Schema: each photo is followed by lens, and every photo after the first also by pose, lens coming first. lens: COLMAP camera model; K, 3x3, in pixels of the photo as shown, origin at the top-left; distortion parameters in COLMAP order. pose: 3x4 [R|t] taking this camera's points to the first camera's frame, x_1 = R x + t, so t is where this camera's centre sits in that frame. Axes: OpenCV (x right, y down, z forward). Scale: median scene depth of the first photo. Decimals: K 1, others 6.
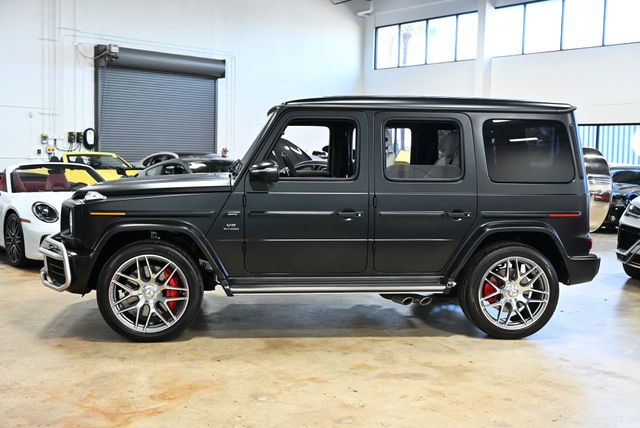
lens RADIAL K [[711.0, 0, 320.7], [0, 711.0, 209.8], [0, 0, 1]] dist [0.015798, 0.000000]
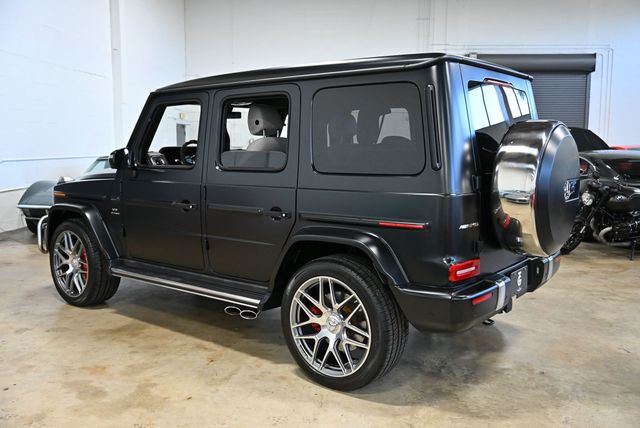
lens RADIAL K [[576.3, 0, 324.4], [0, 576.3, 213.9], [0, 0, 1]] dist [-0.001985, 0.011809]
pose [[0.711367, 0.062496, -0.700037, 0.713744], [-0.041676, 0.998037, 0.046750, -0.026534], [0.701584, -0.004081, 0.712575, 0.612236]]
